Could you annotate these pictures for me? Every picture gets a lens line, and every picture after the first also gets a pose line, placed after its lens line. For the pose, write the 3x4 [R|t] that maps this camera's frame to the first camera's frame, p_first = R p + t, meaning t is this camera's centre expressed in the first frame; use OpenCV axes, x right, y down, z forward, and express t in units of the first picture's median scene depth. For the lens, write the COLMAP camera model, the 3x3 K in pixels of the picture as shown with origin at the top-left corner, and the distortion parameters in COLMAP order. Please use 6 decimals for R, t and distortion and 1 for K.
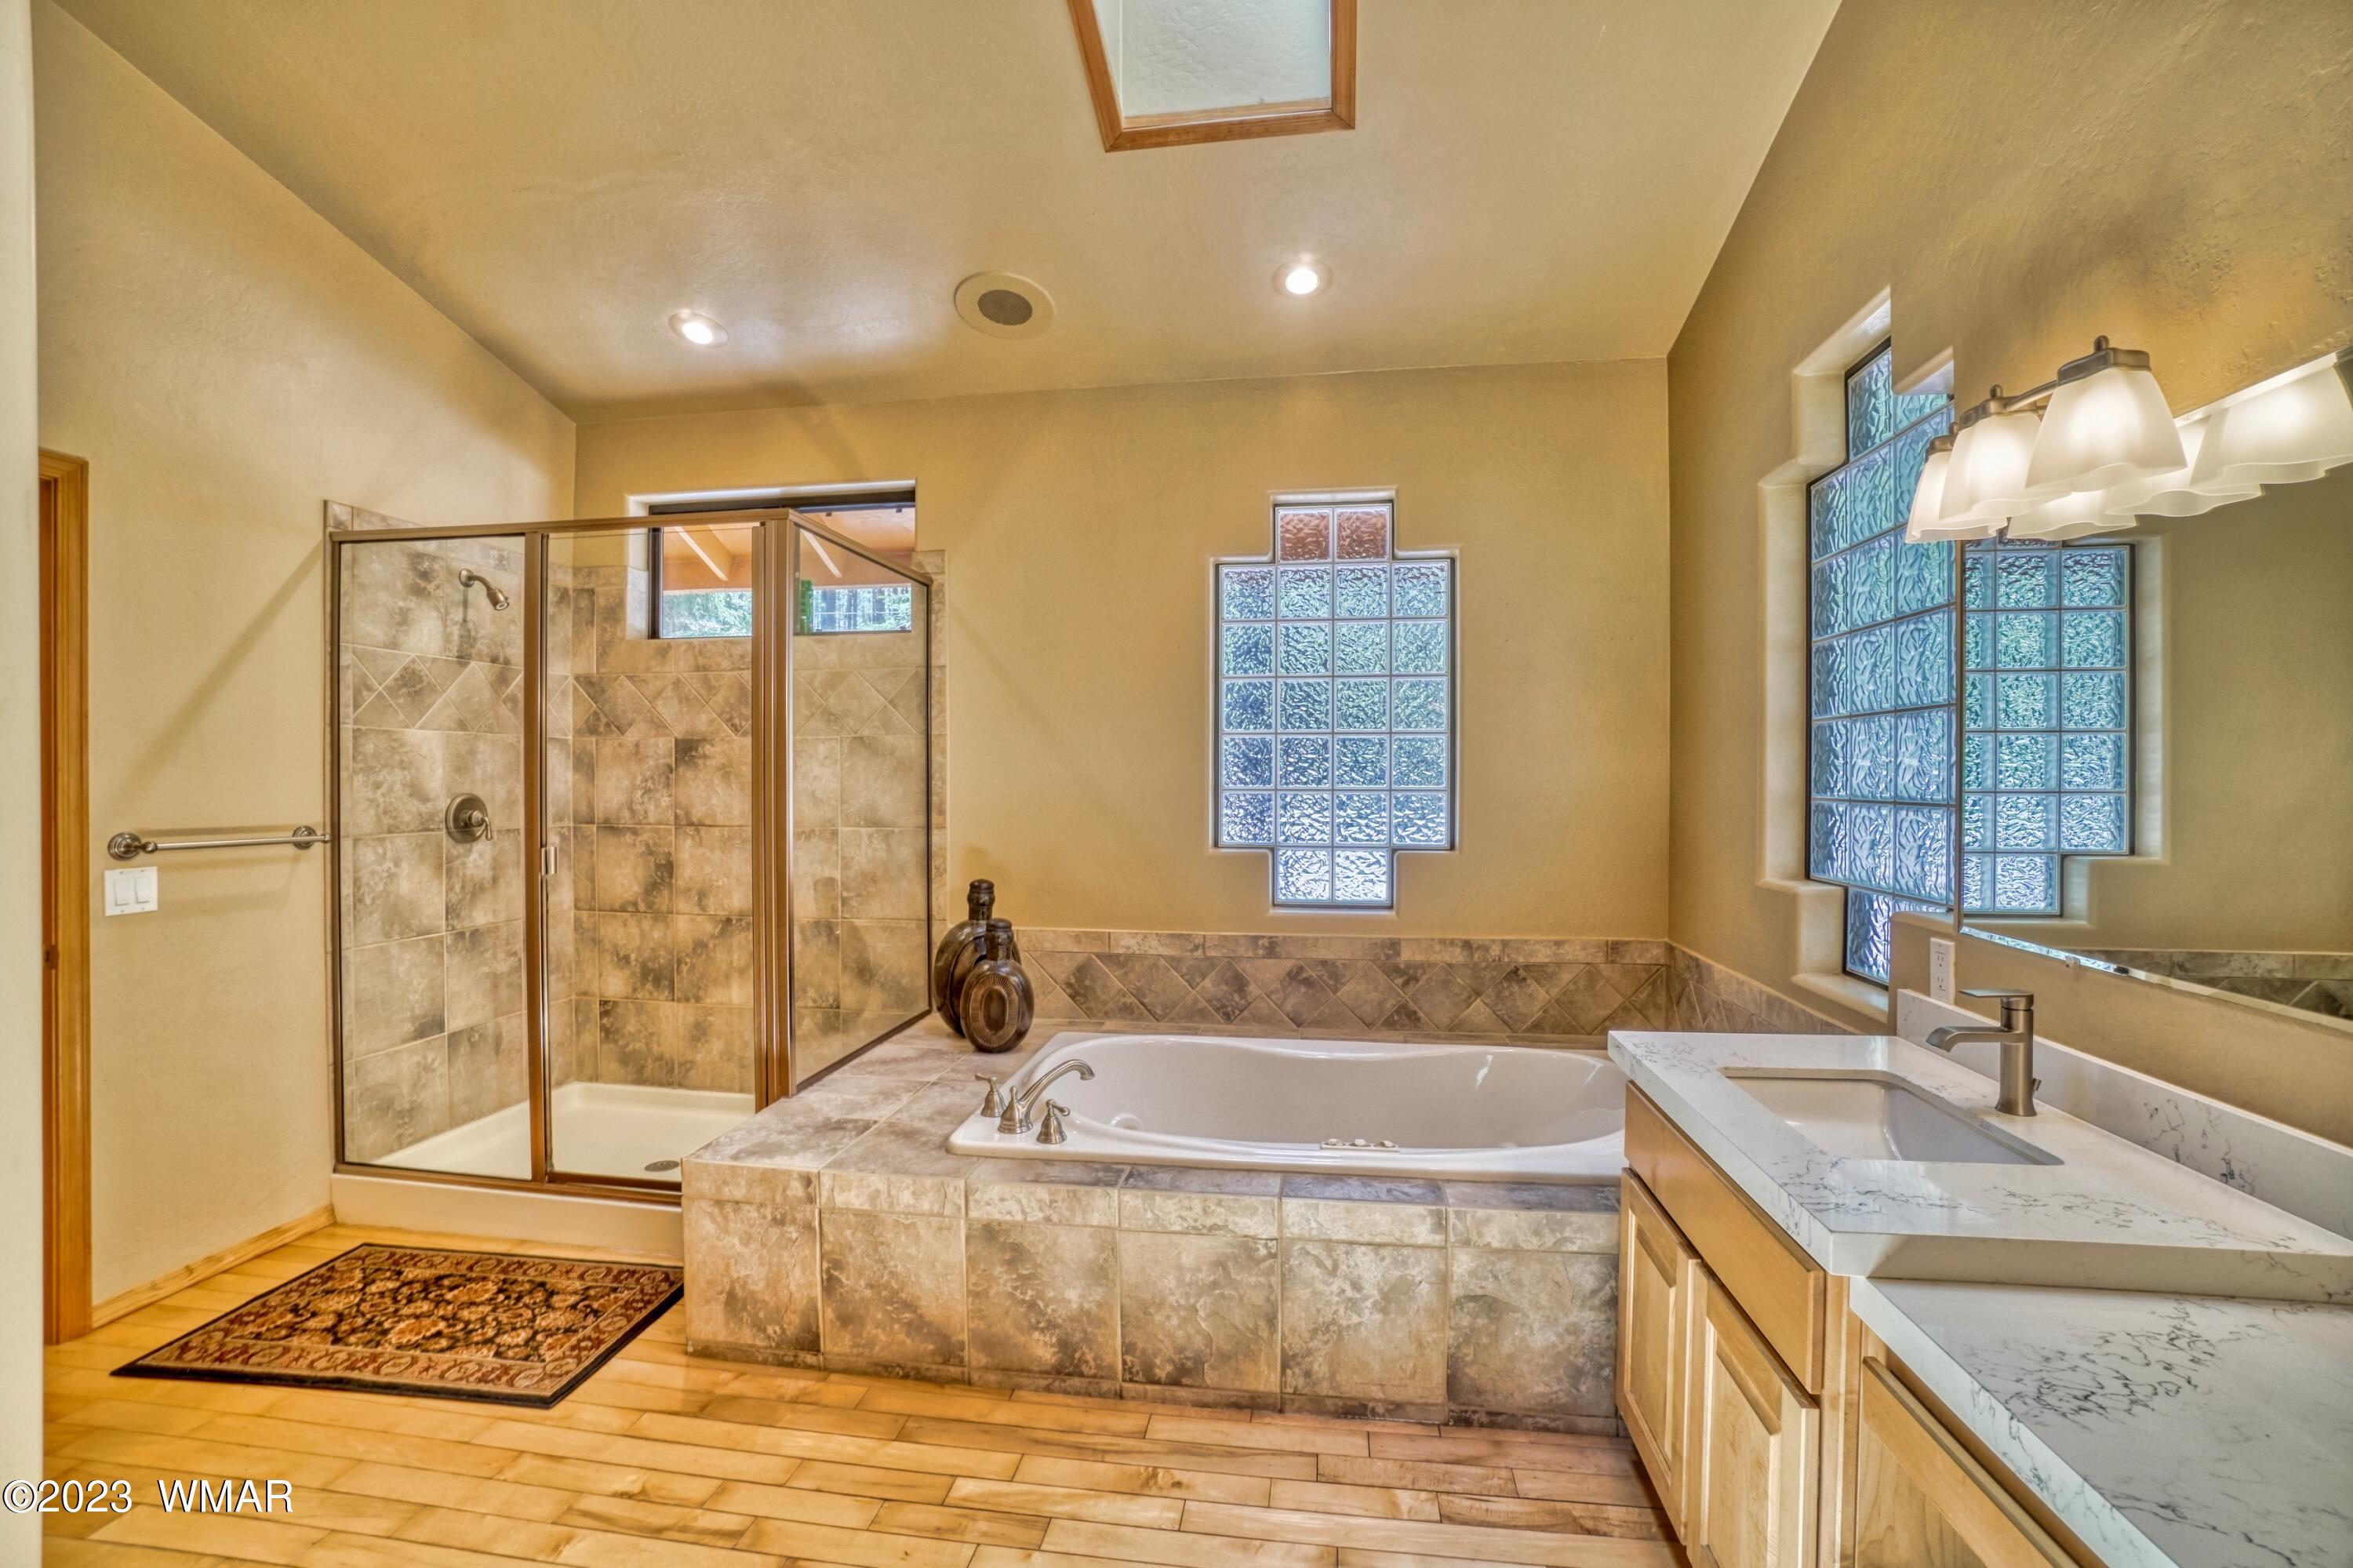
lens RADIAL K [[1036.3, 0, 1174.4], [0, 1036.3, 787.1], [0, 0, 1]] dist [-0.067559, 0.023971]
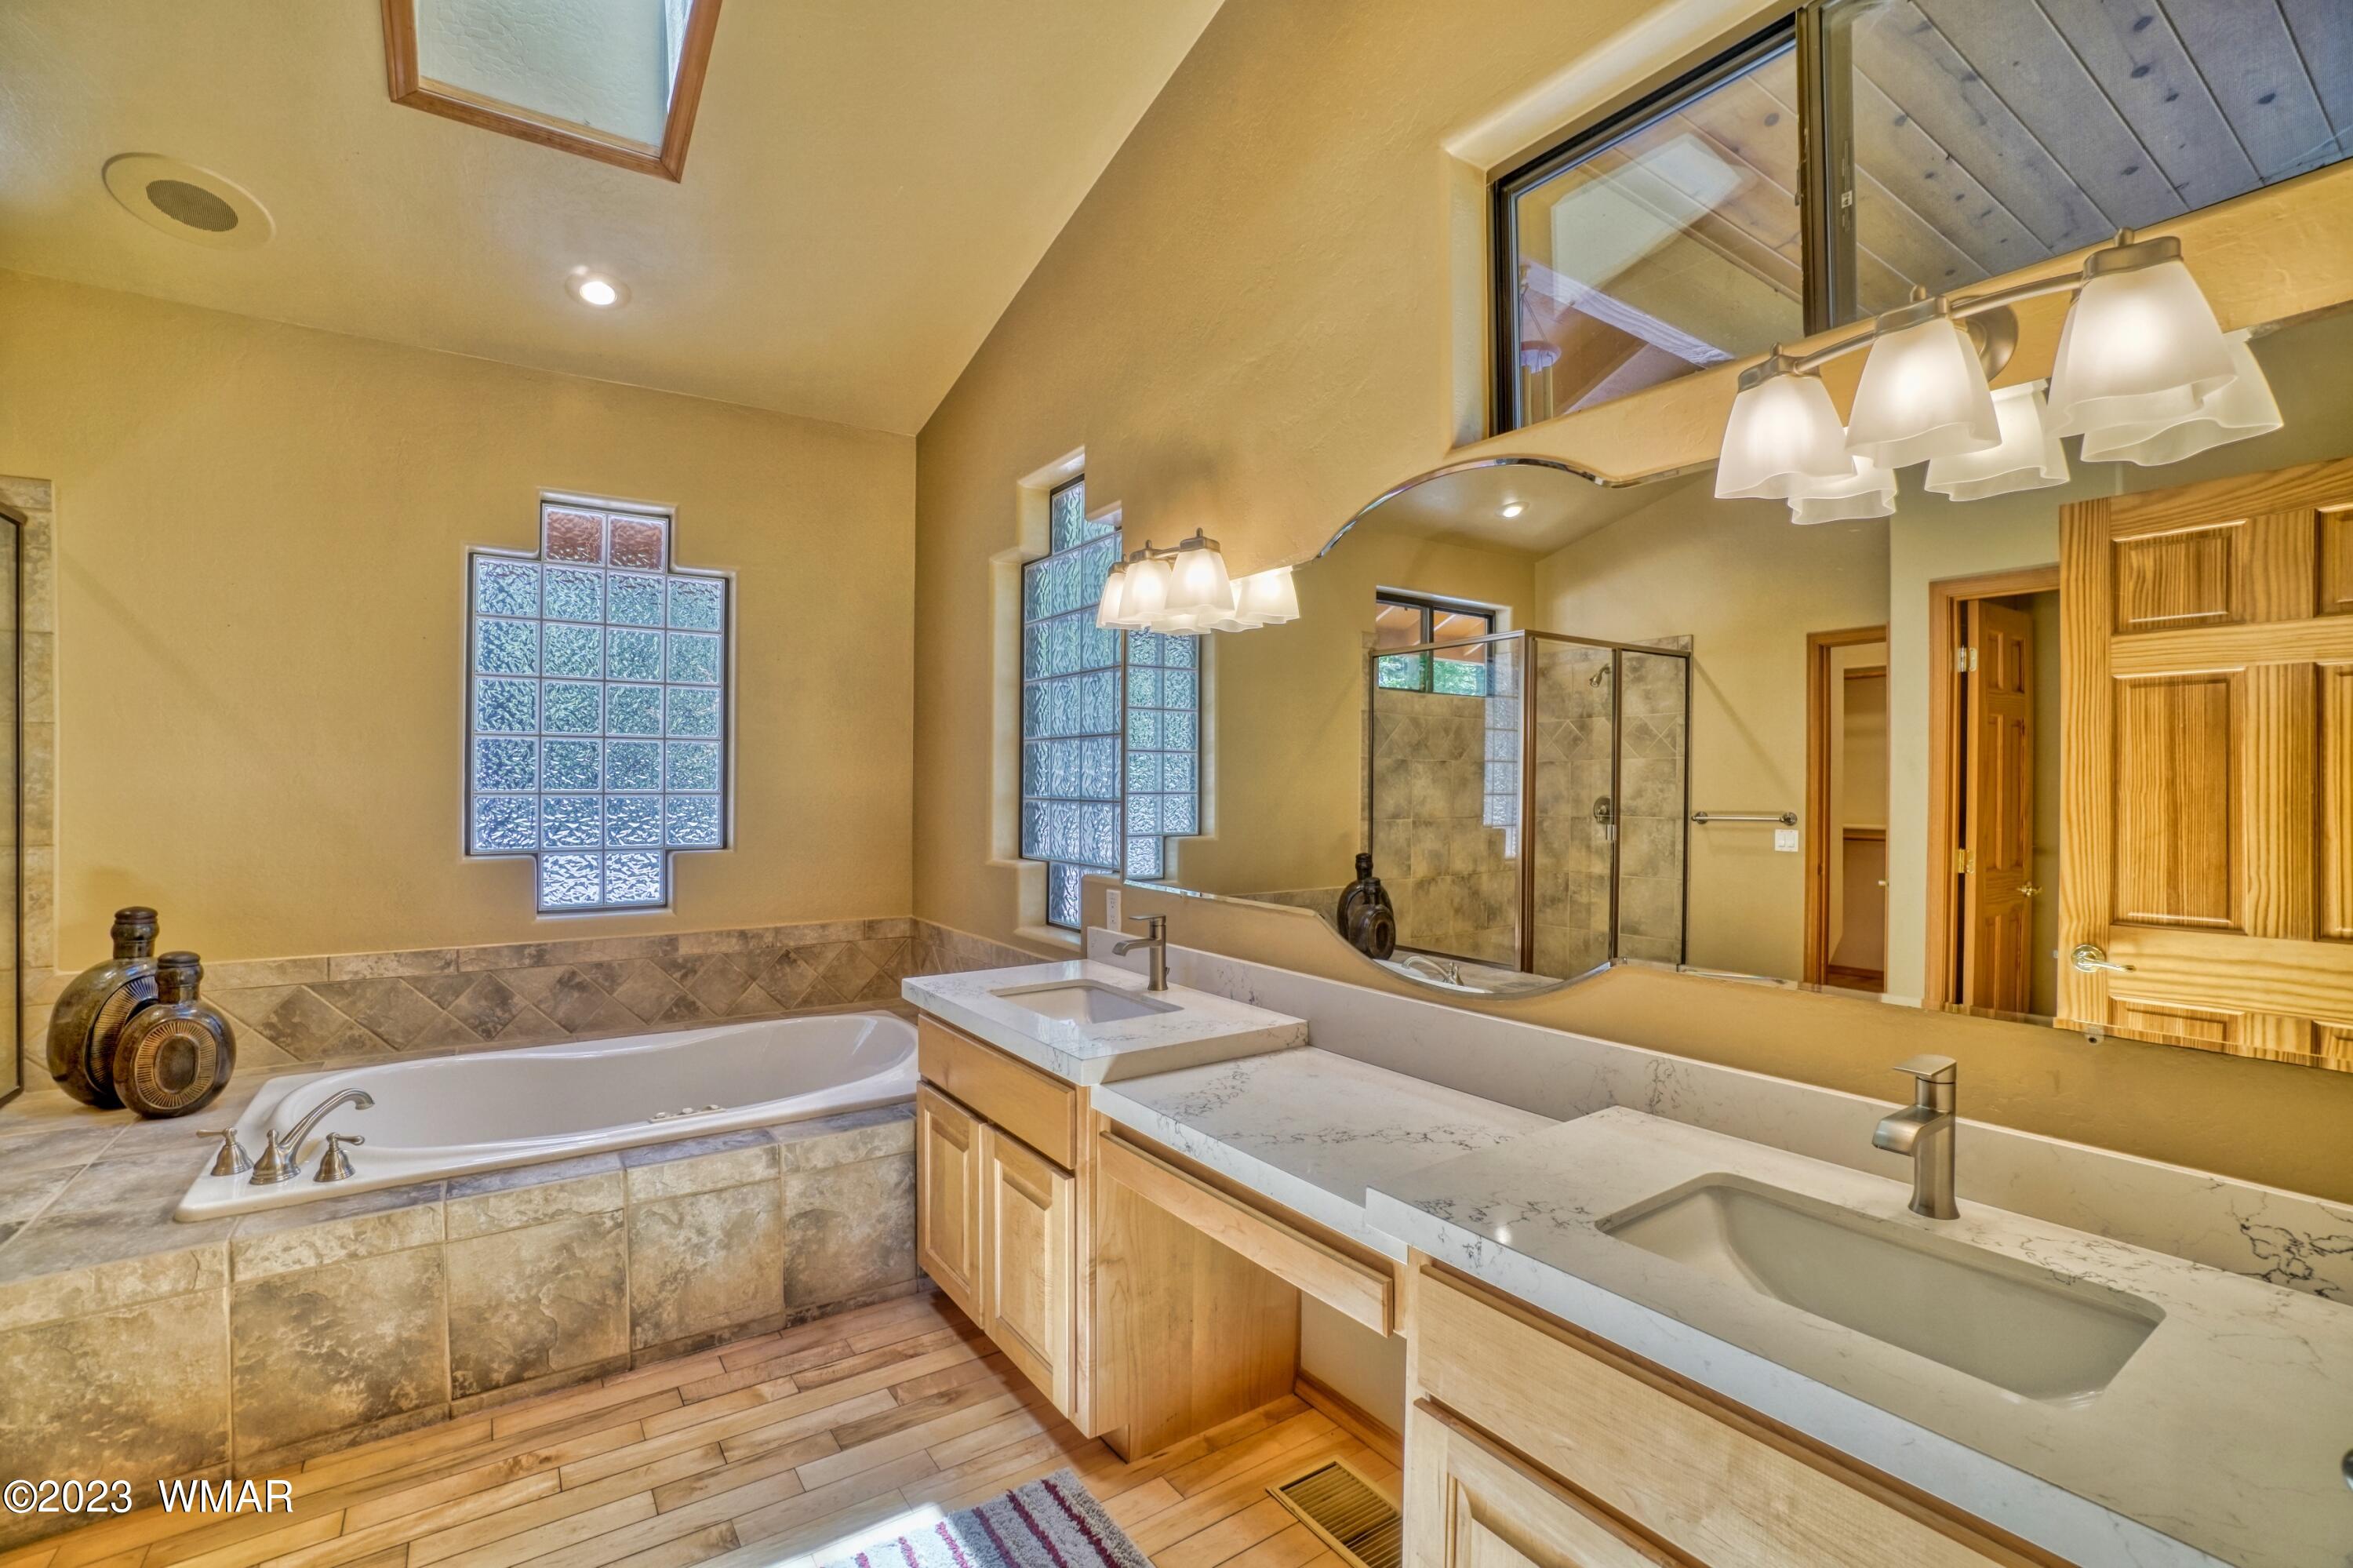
lens RADIAL K [[1036.3, 0, 1174.4], [0, 1036.3, 787.1], [0, 0, 1]] dist [-0.067559, 0.023971]
pose [[0.730446, 0.000527, 0.682971, -0.194094], [0.002620, 0.999990, -0.003573, 0.002431], [-0.682966, 0.004399, 0.730437, -0.169647]]
